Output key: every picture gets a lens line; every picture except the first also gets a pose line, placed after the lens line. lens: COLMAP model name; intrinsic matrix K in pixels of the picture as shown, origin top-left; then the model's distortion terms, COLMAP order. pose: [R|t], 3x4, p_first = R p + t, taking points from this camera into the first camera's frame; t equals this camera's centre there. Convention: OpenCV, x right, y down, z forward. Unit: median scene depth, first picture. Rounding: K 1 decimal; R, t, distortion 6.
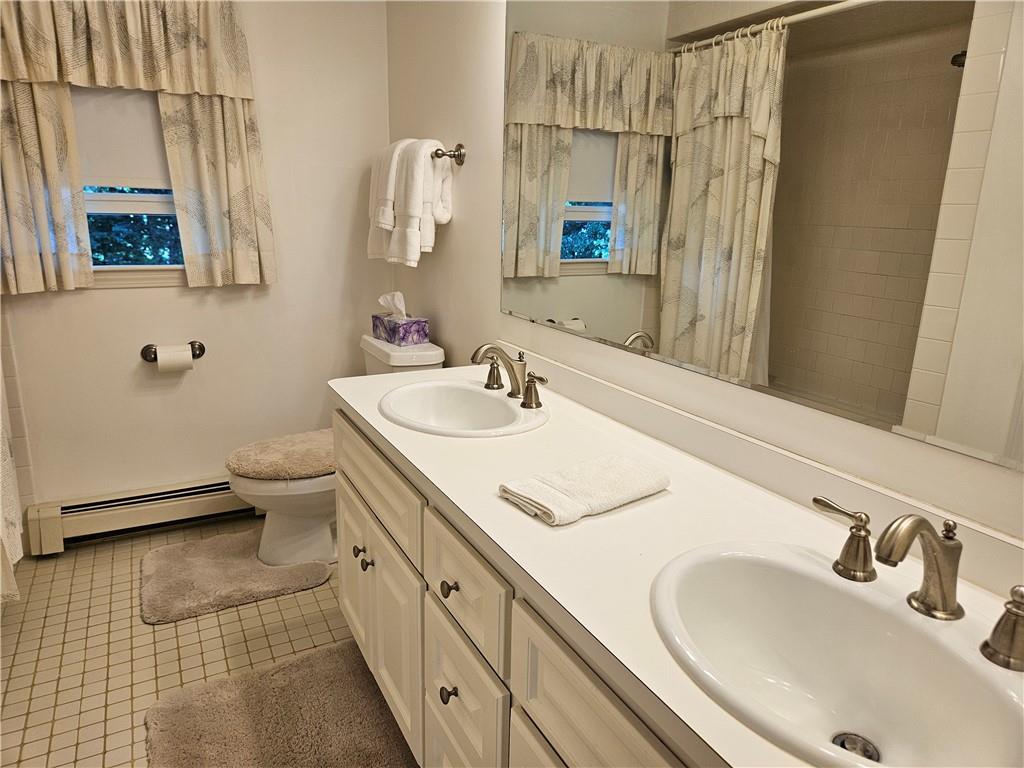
lens RADIAL K [[688.8, 0, 508.4], [0, 688.8, 386.4], [0, 0, 1]] dist [0.062729, -0.047957]
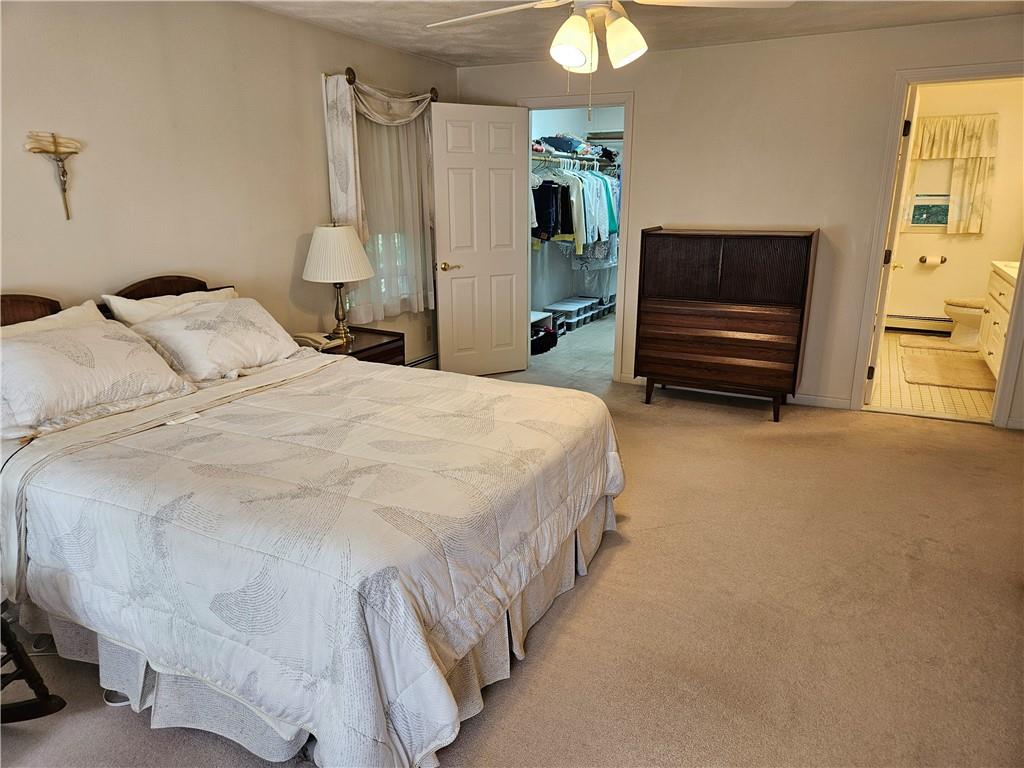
lens RADIAL K [[688.8, 0, 510.8], [0, 688.8, 383.3], [0, 0, 1]] dist [0.062729, -0.047957]
pose [[0.575571, 0.195969, -0.793923, 0.764886], [-0.181481, 0.977262, 0.109655, 0.401418], [0.797360, 0.080968, 0.598048, -1.756779]]
